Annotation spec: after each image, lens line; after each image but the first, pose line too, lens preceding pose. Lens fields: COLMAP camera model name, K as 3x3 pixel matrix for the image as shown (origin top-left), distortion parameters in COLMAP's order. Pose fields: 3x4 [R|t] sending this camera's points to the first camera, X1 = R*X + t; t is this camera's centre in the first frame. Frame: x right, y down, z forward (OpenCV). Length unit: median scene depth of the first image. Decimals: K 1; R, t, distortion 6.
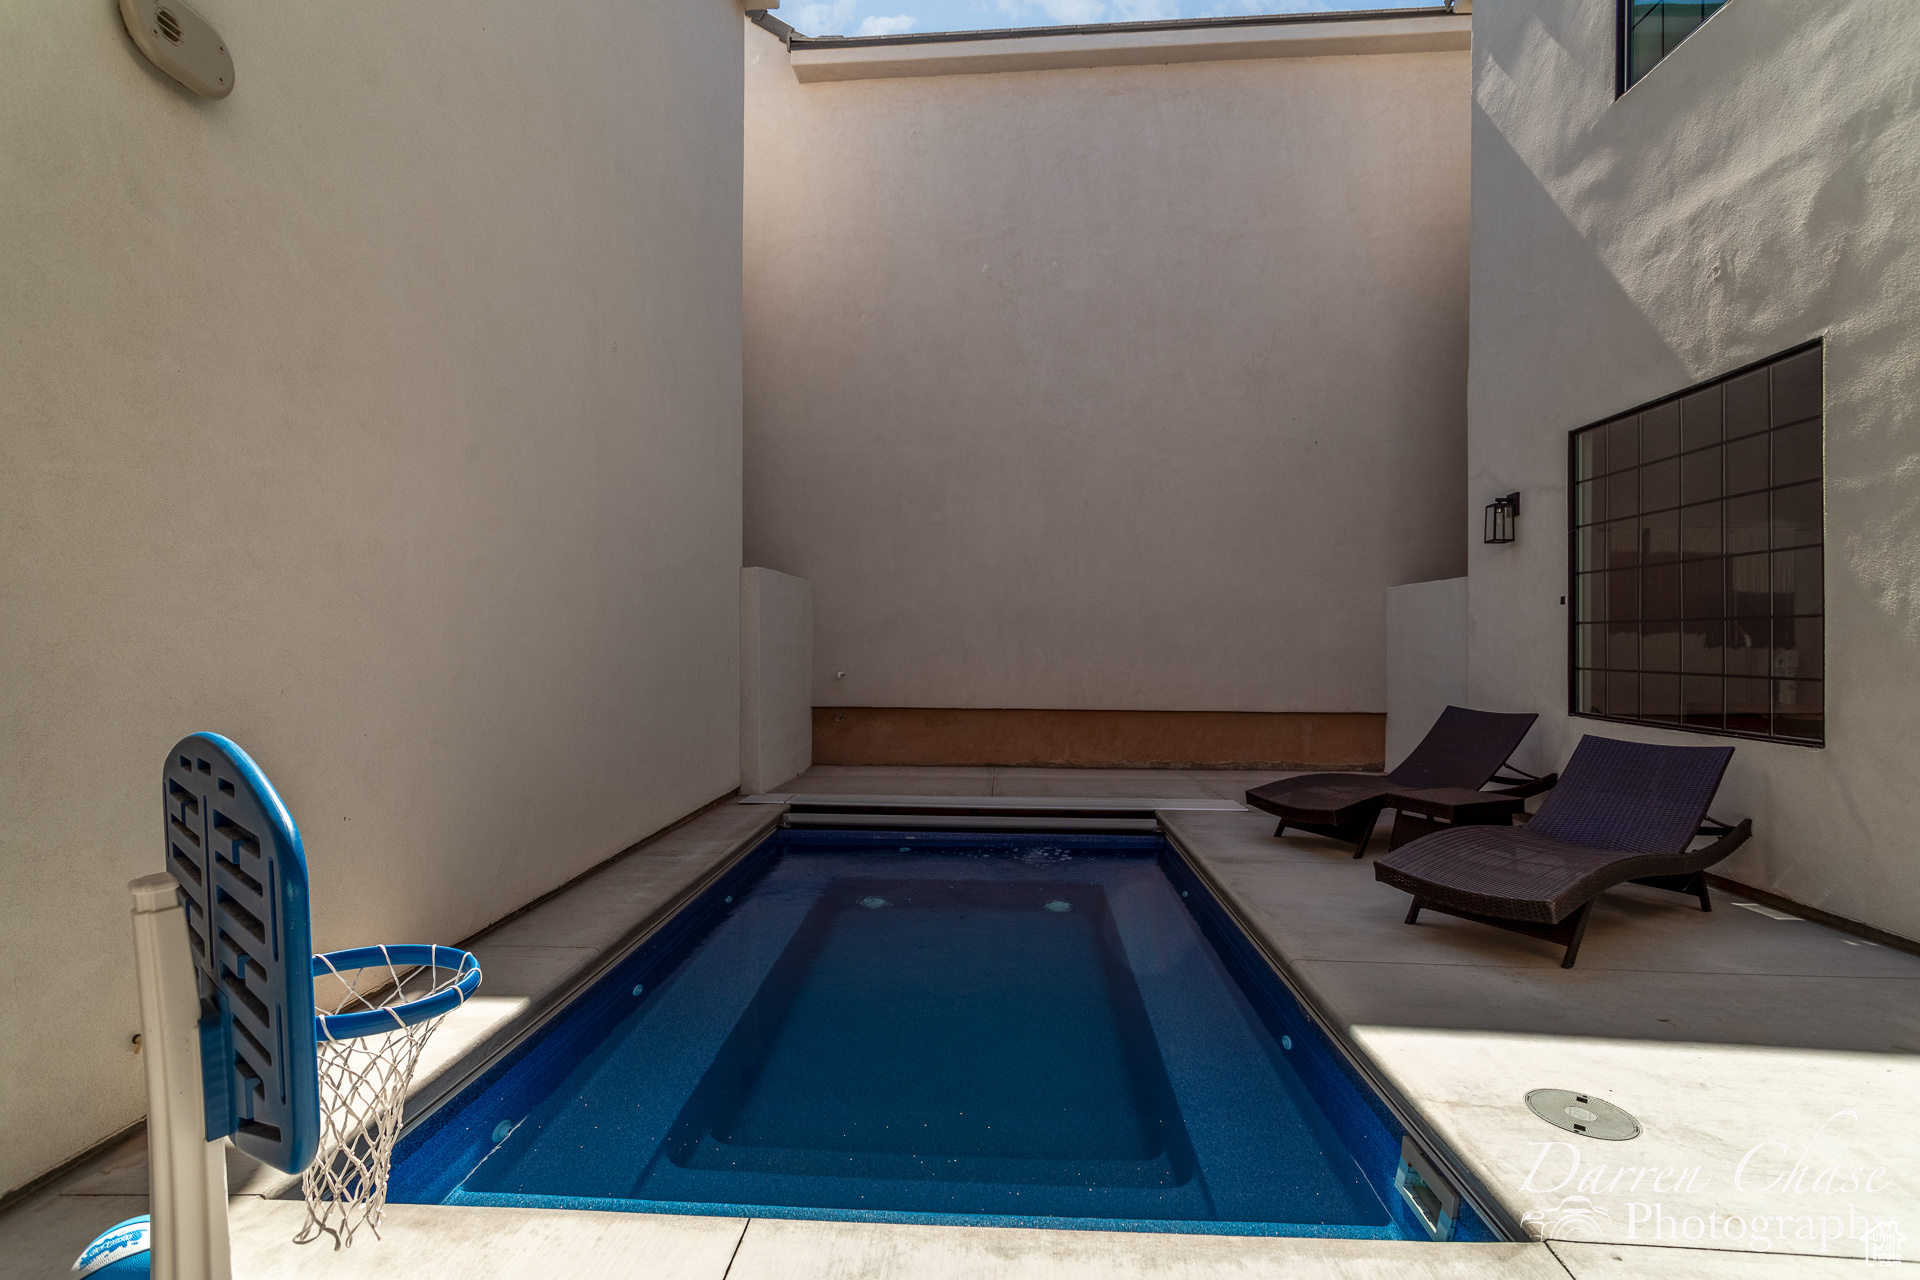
lens RADIAL K [[925.2, 0, 956.4], [0, 925.2, 638.9], [0, 0, 1]] dist [0.001693, 0.001094]
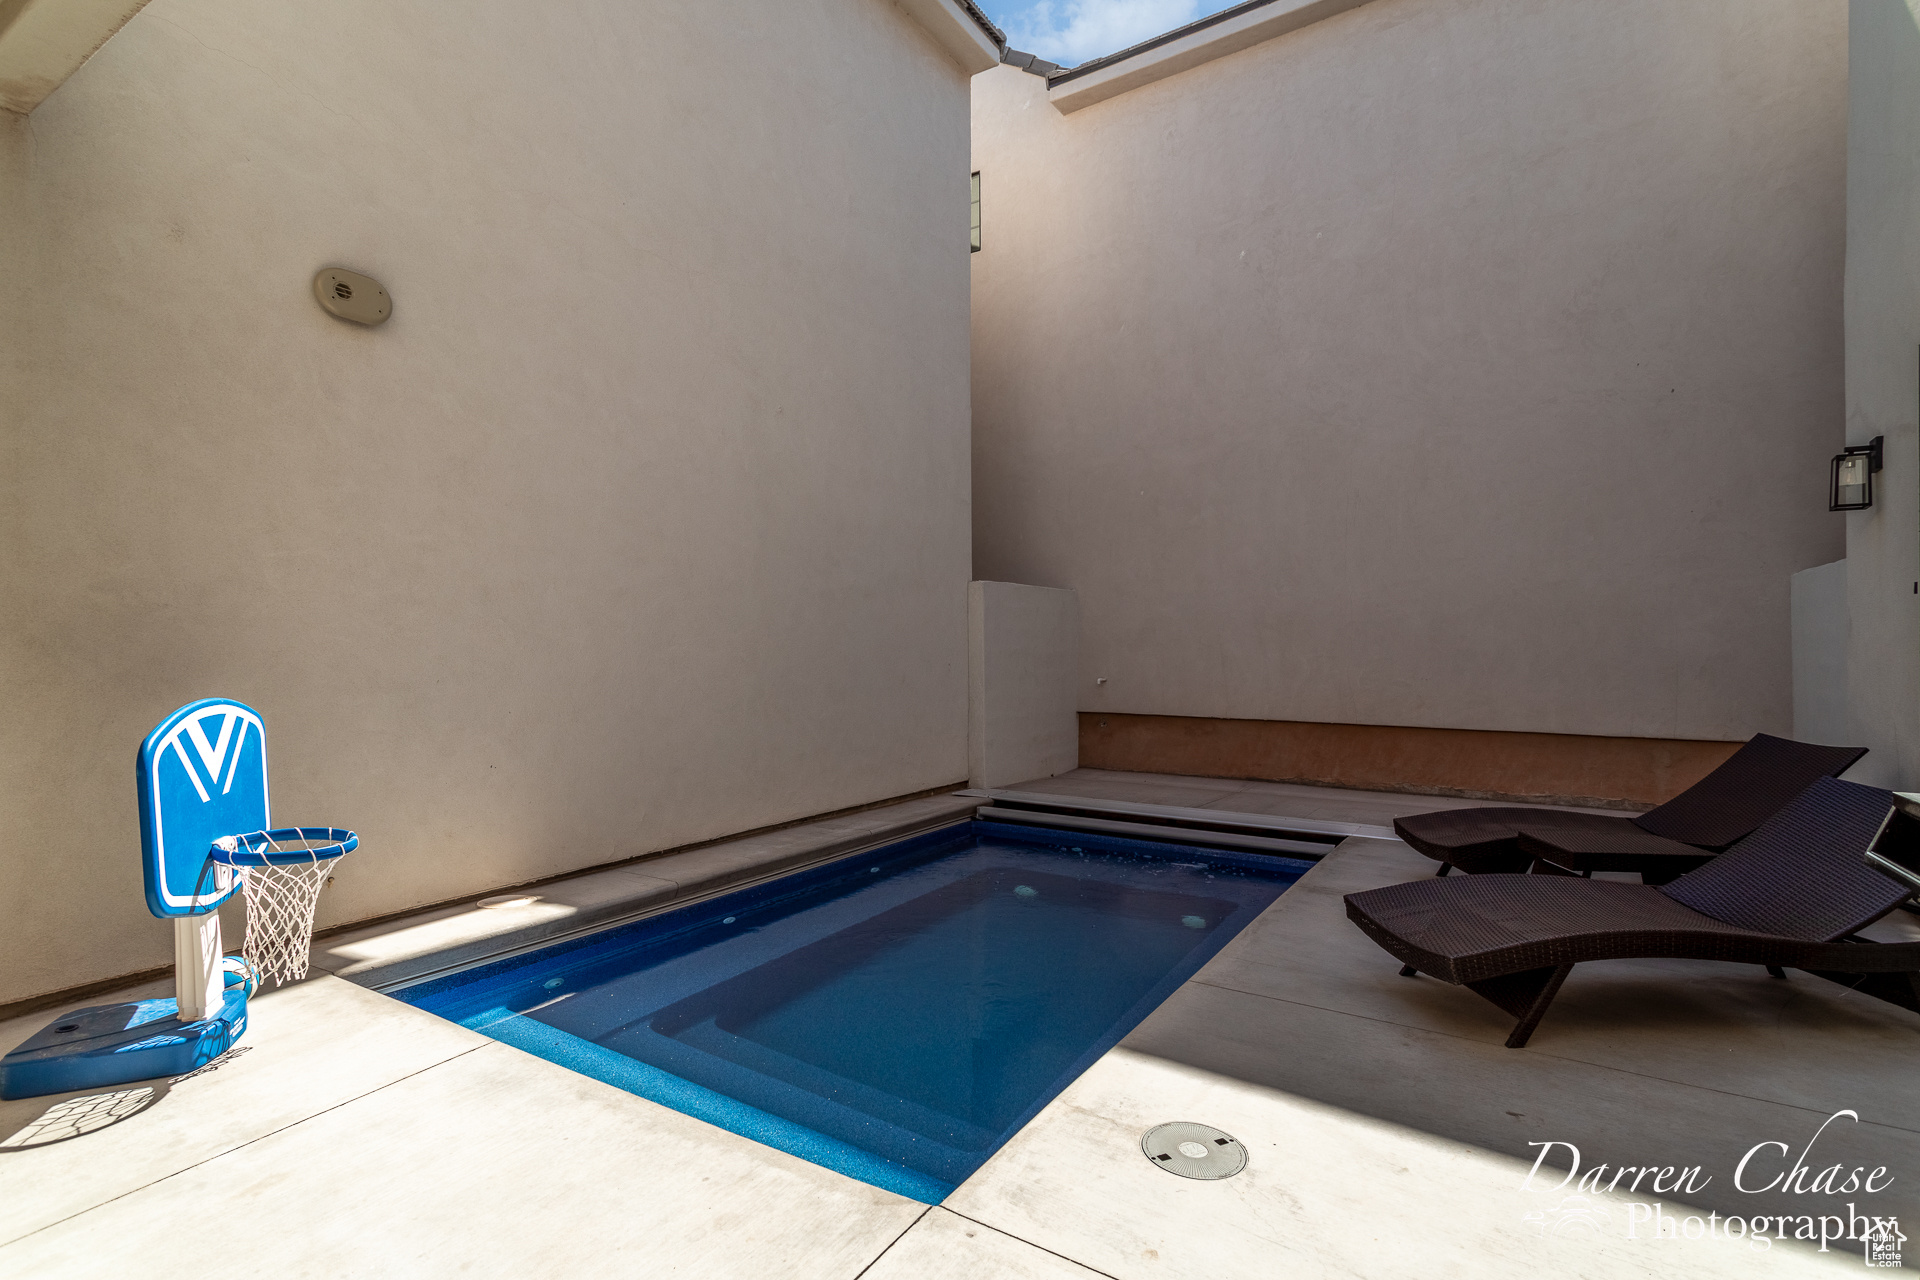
lens RADIAL K [[925.2, 0, 918.8], [0, 925.2, 645.7], [0, 0, 1]] dist [0.001693, 0.001094]
pose [[0.867137, -0.003746, -0.498055, 0.222988], [0.003586, 0.999993, -0.001277, 0.000135], [0.498056, -0.000678, 0.867144, 0.011295]]
